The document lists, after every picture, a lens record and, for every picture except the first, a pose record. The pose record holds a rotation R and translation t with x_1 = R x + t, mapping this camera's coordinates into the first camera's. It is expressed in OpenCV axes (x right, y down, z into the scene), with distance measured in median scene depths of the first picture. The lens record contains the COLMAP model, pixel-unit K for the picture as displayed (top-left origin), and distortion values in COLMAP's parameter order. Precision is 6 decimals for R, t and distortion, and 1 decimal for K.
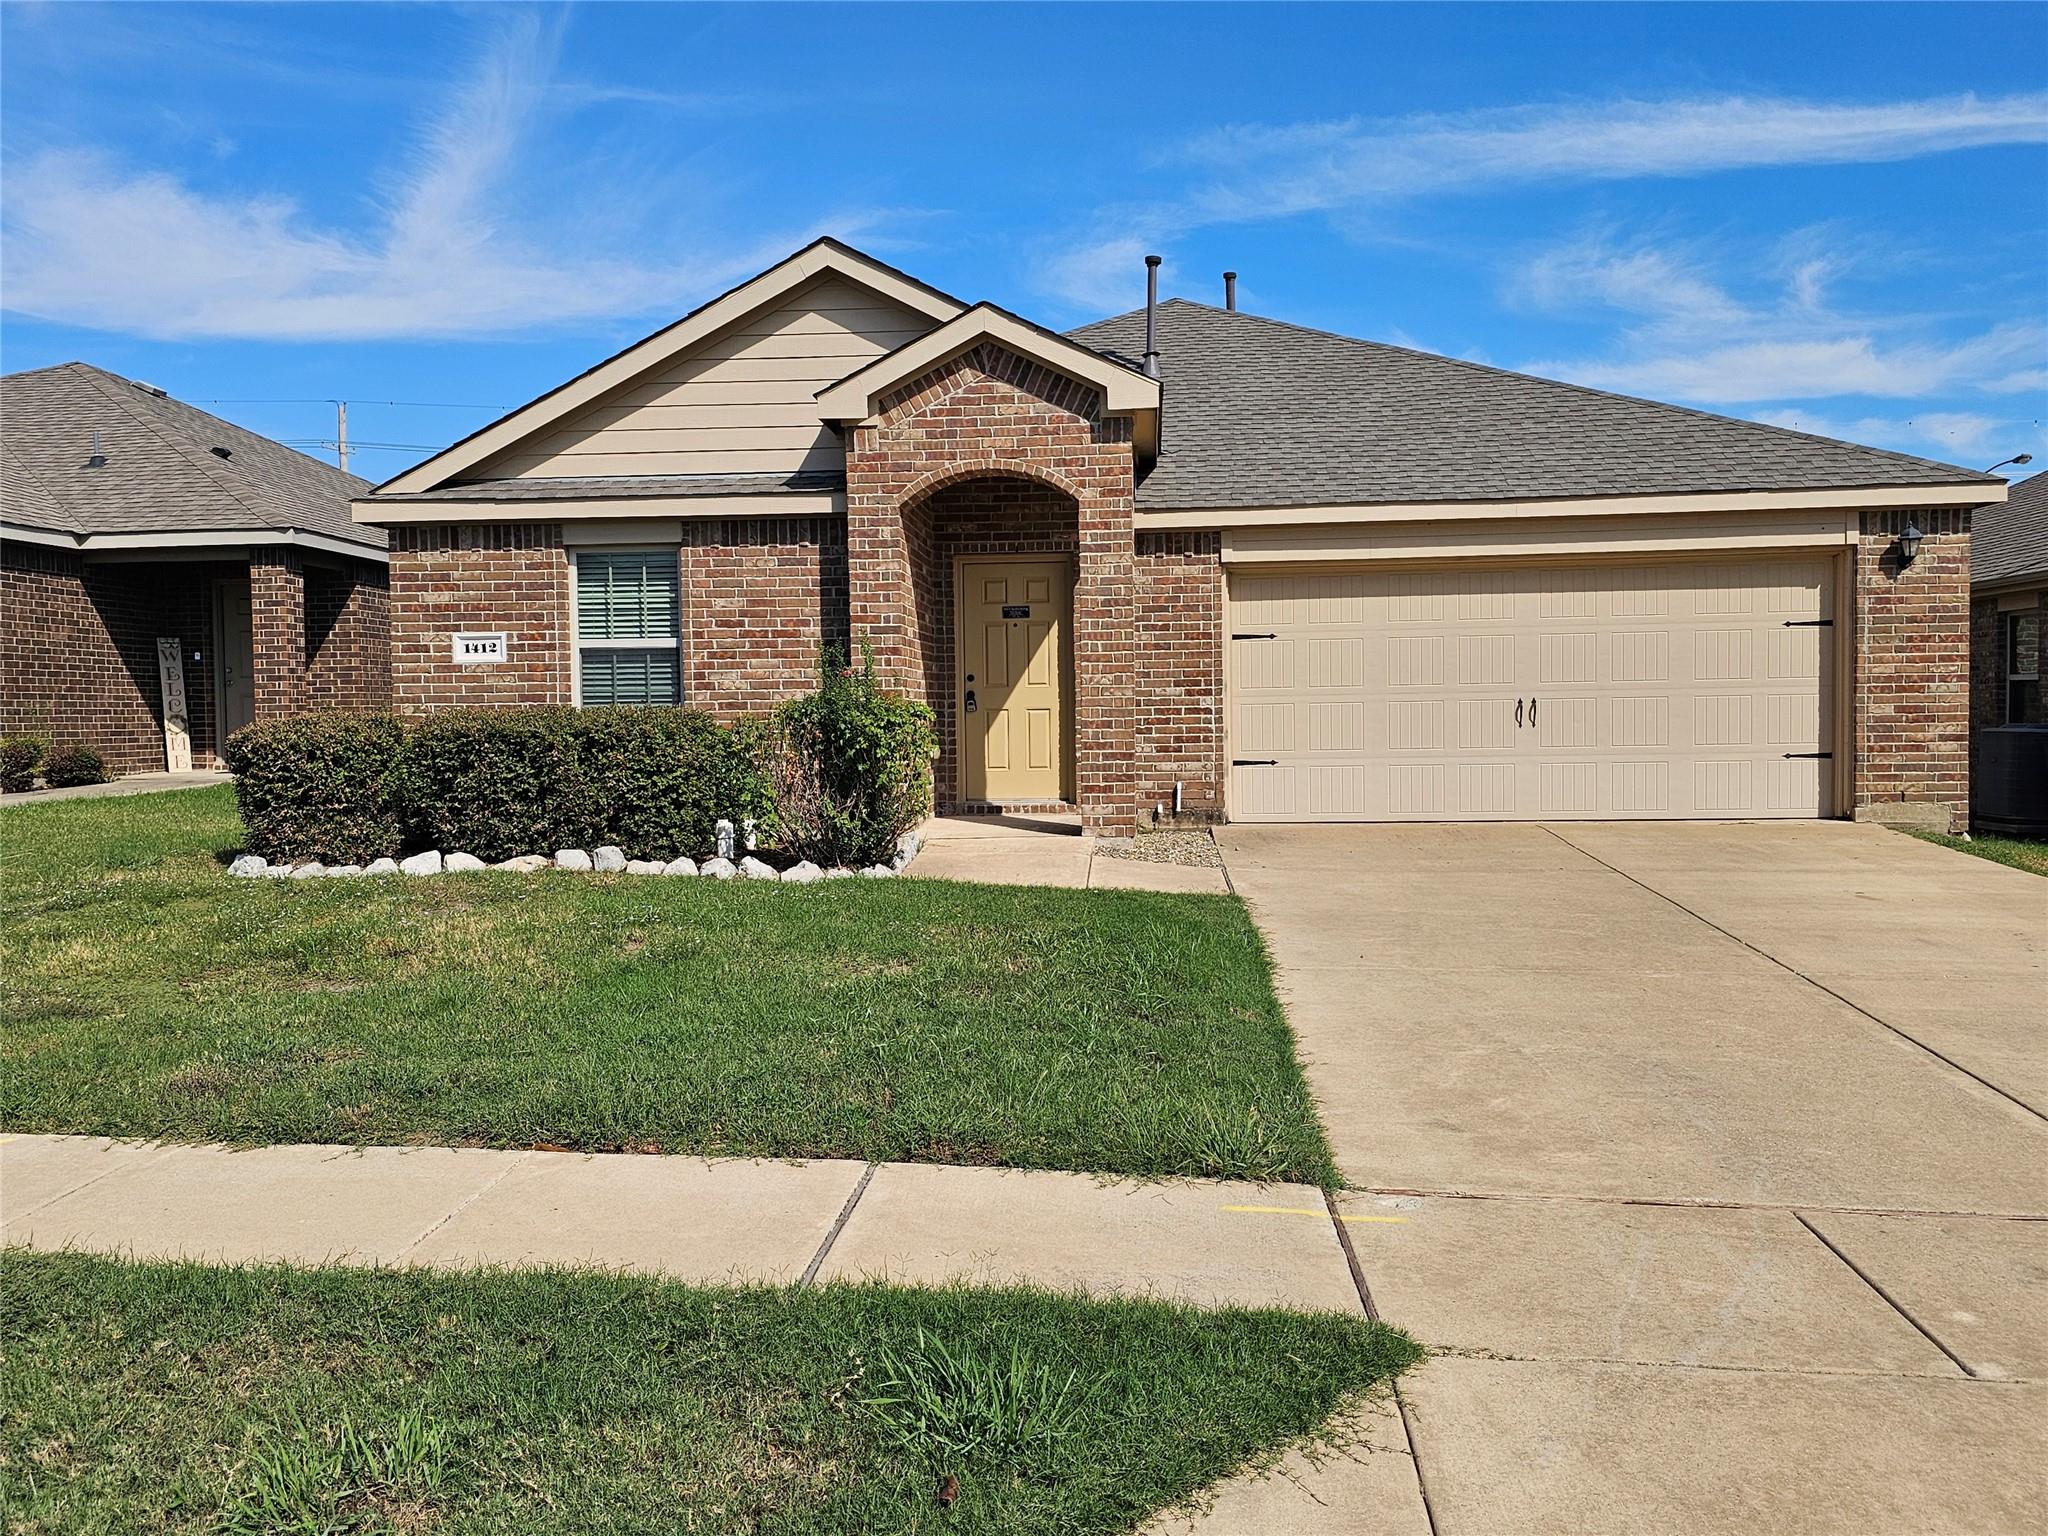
lens RADIAL K [[1399.1, 0, 1033.7], [0, 1399.1, 757.1], [0, 0, 1]] dist [0.095643, -0.105189]
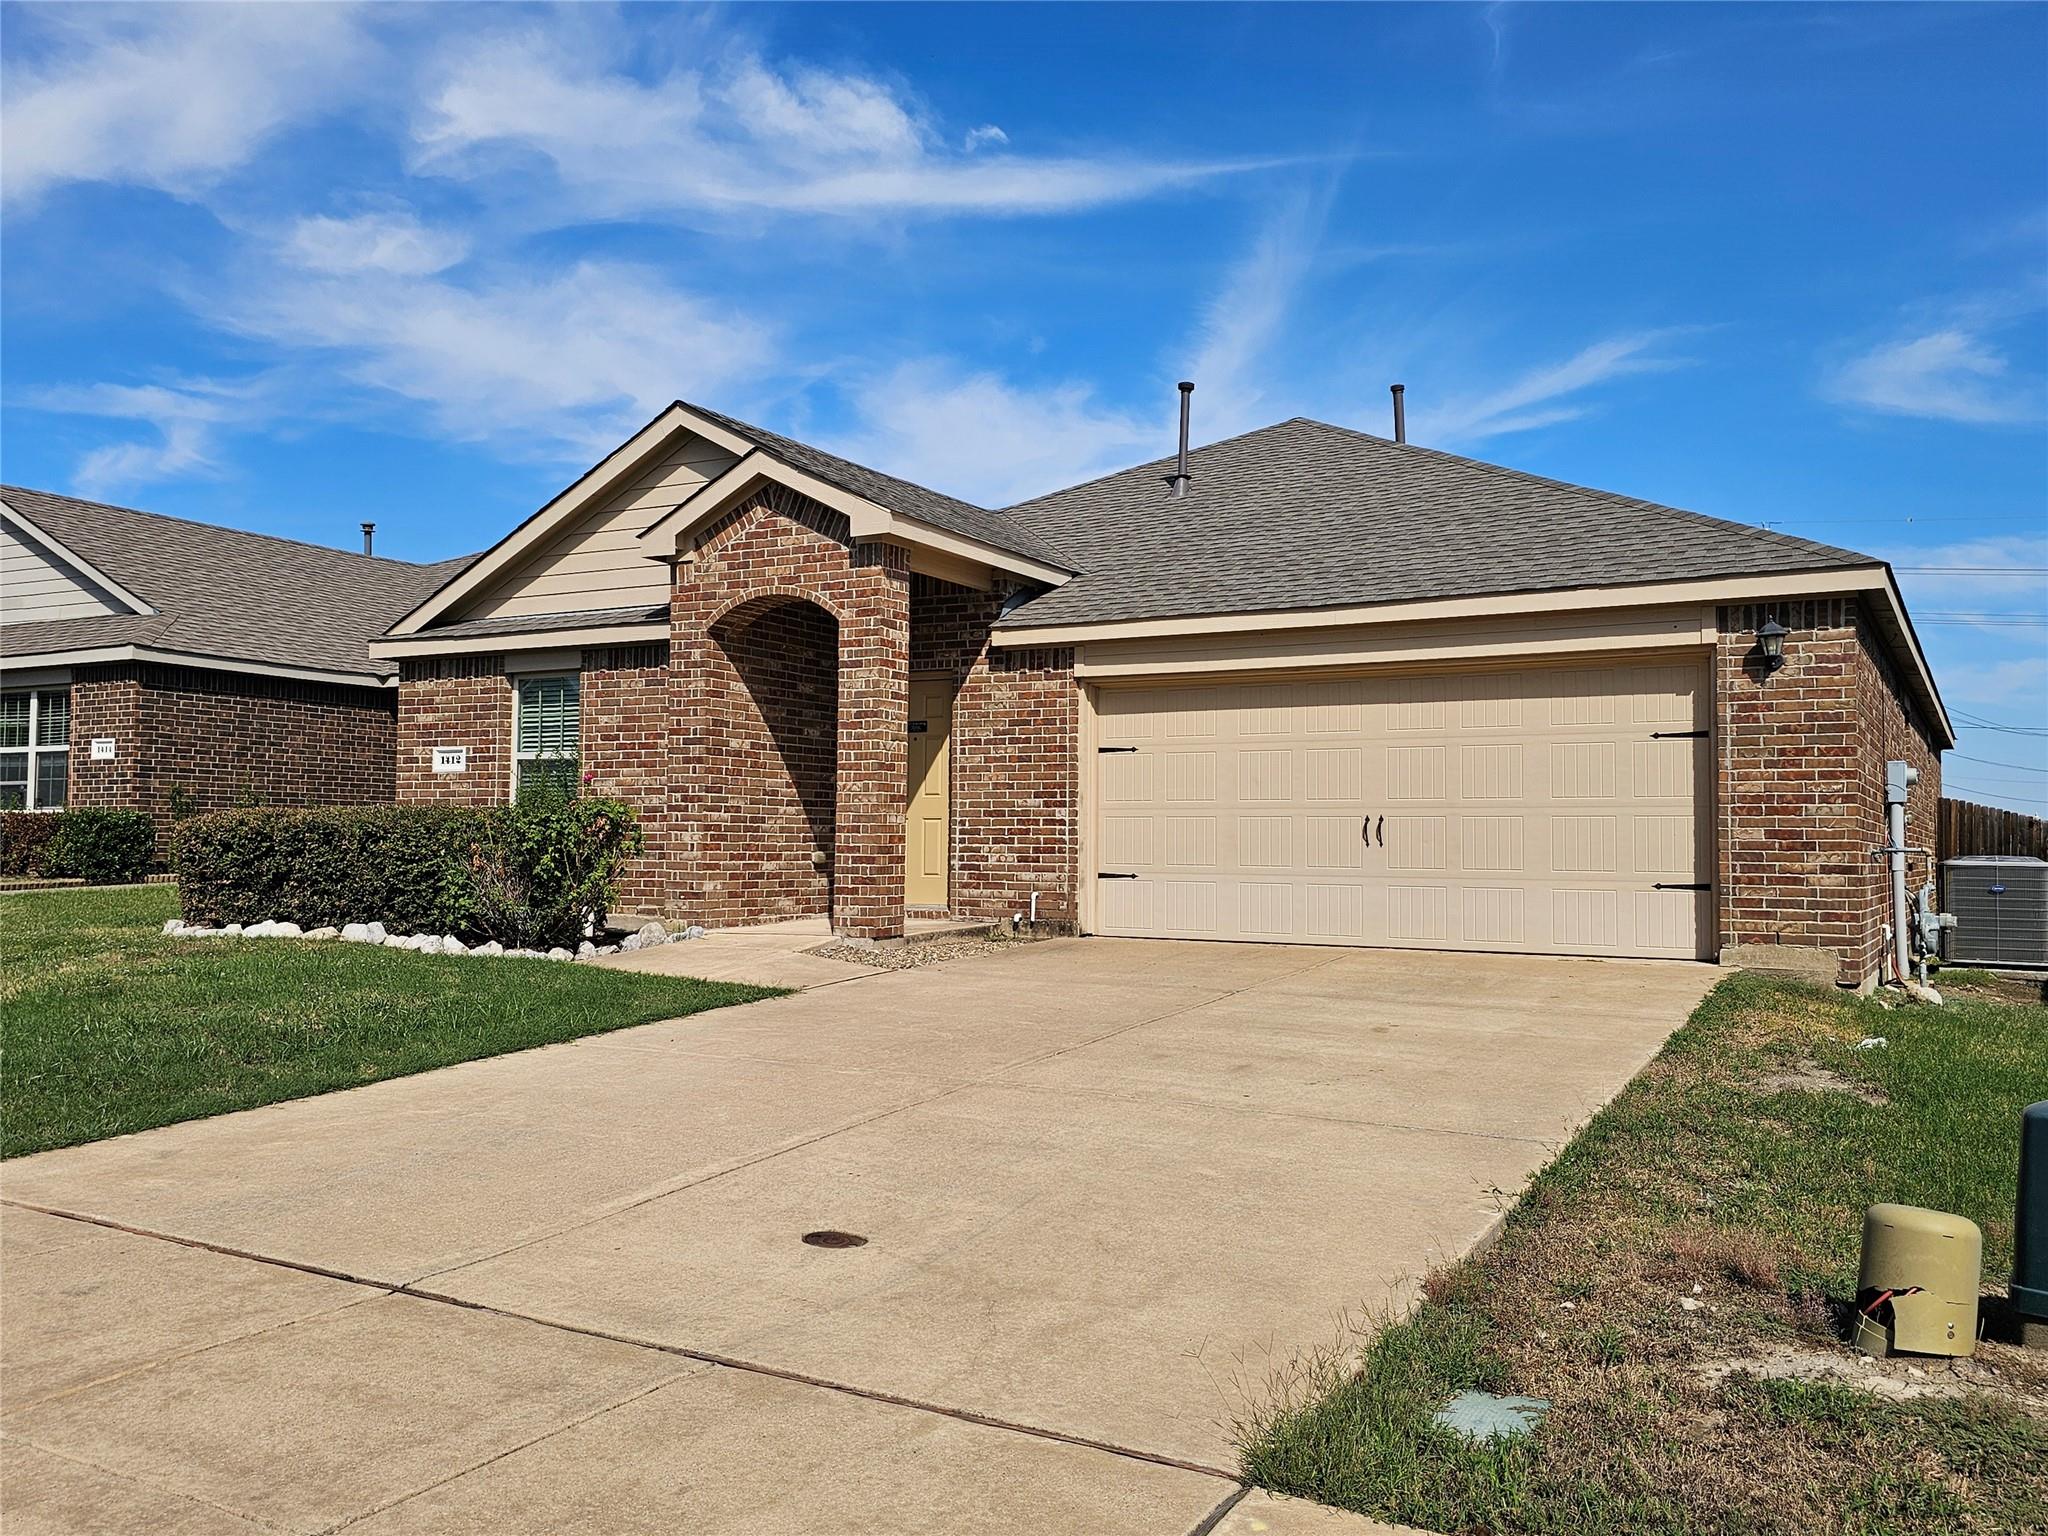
lens RADIAL K [[1382.3, 0, 1039.5], [0, 1382.3, 776.7], [0, 0, 1]] dist [0.070898, -0.059774]
pose [[0.937438, 0.005580, -0.348108, 0.491444], [-0.032220, 0.996971, -0.070787, 0.005477], [0.346659, 0.077575, 0.934778, 0.065793]]
